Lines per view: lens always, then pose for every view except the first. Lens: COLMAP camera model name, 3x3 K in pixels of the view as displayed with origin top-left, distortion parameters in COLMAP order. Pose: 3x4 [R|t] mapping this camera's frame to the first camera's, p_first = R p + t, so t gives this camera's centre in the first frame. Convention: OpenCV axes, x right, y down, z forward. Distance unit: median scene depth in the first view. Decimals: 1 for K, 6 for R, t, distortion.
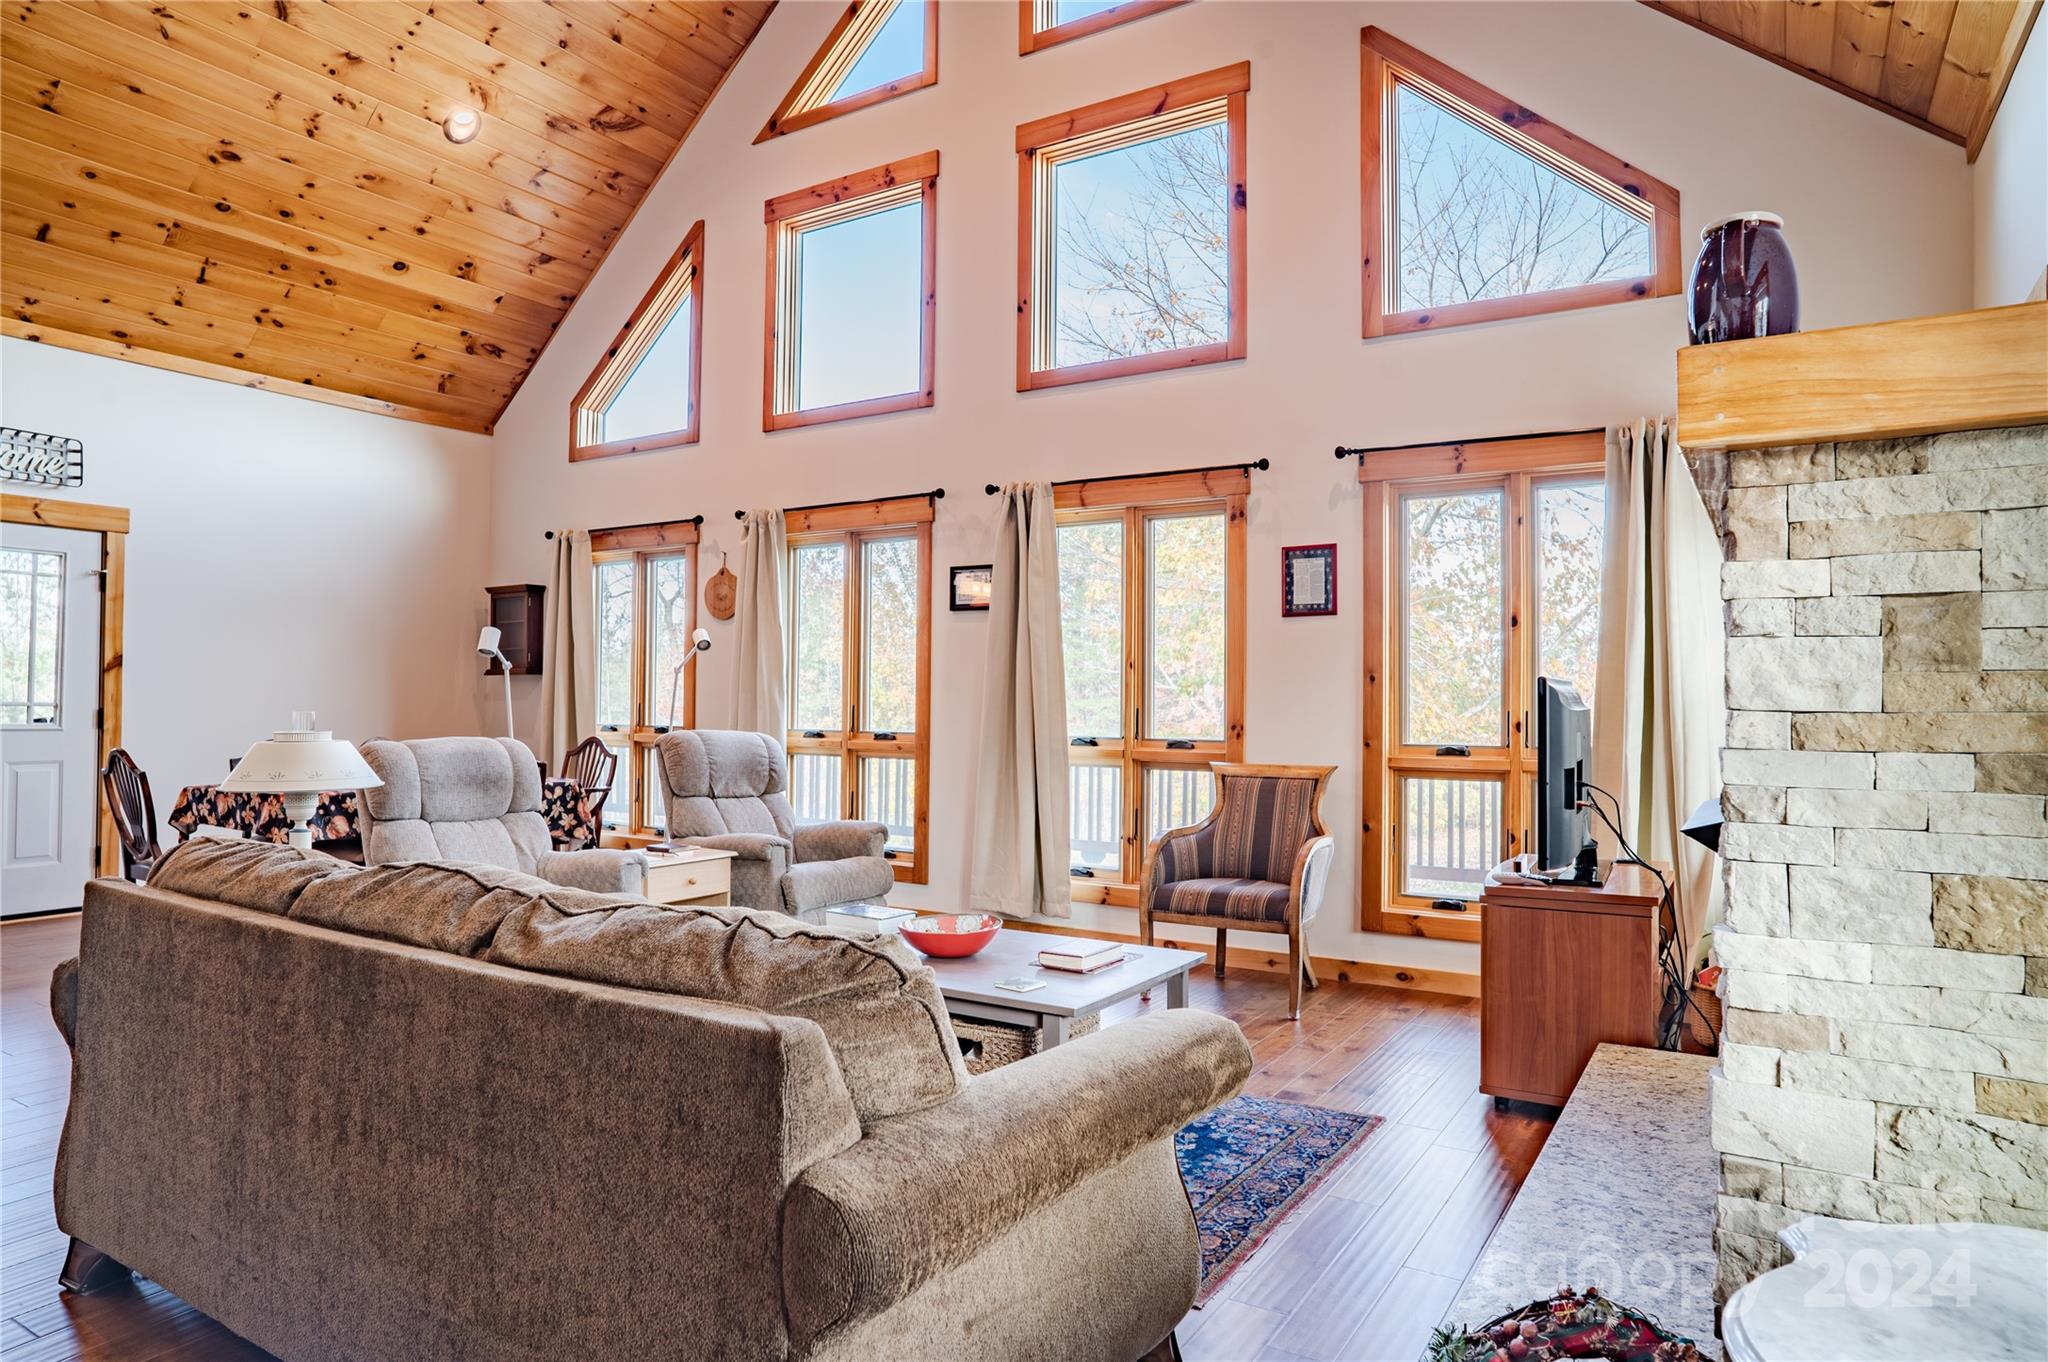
lens RADIAL K [[1219.0, 0, 1024.0], [0, 1219.0, 681.0], [0, 0, 1]] dist [-0.072999, 0.057662]
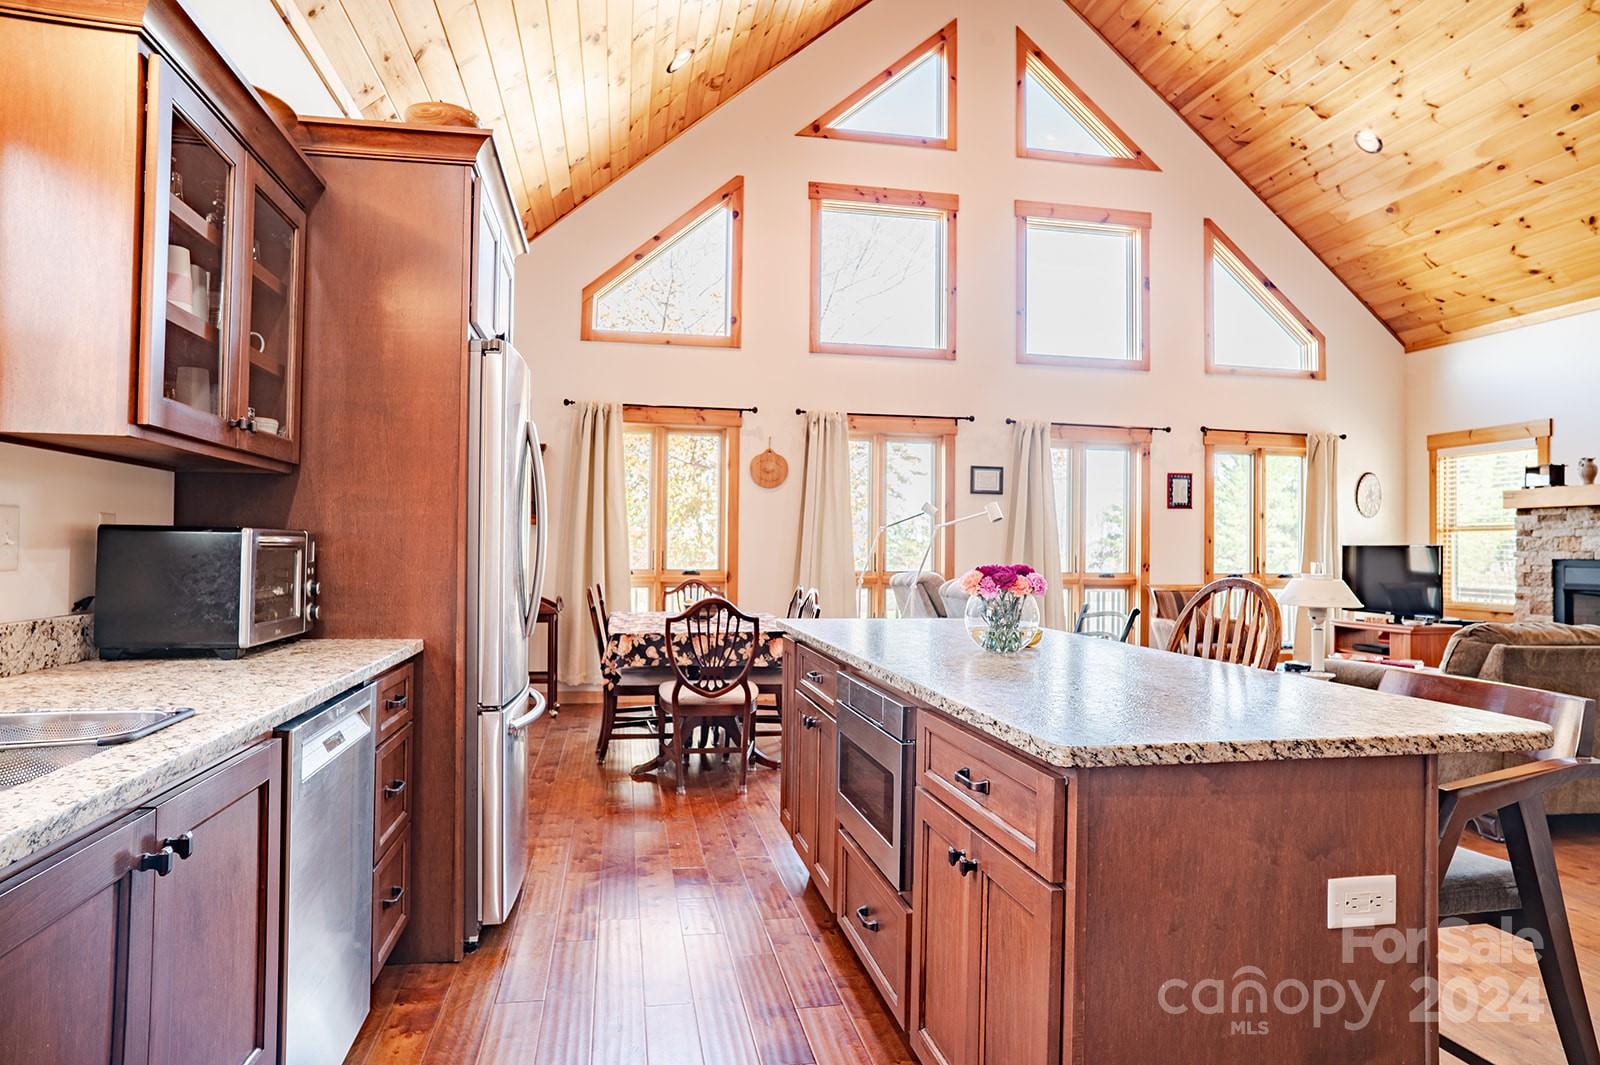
lens RADIAL K [[952.4, 0, 800.0], [0, 952.4, 532.5], [0, 0, 1]] dist [-0.072999, 0.057662]
pose [[0.732266, 0.013337, 0.680888, -1.055785], [-0.018260, 0.999833, 0.000053, -0.003212], [-0.680774, -0.012472, 0.732387, 0.249289]]
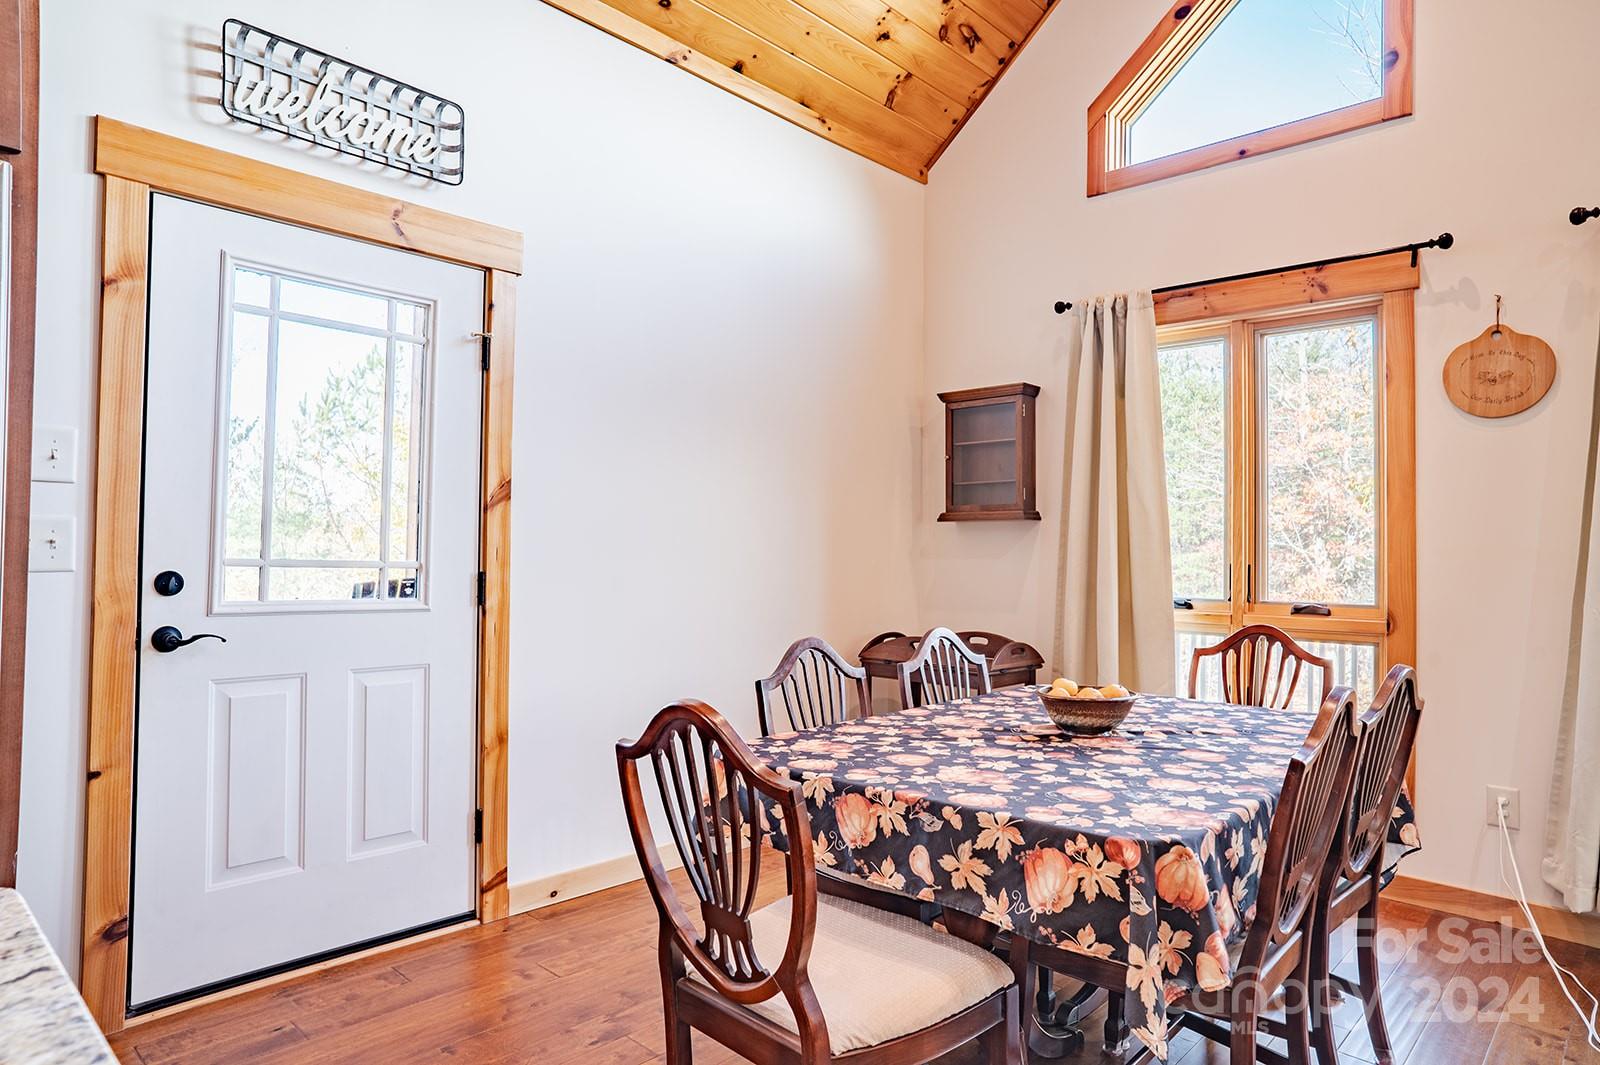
lens RADIAL K [[952.4, 0, 800.0], [0, 952.4, 532.5], [0, 0, 1]] dist [-0.072999, 0.057662]
pose [[0.981809, 0.000895, -0.189870, -0.548518], [-0.002325, 0.999971, -0.007308, 0.007110], [0.189858, 0.007617, 0.981782, 0.592007]]
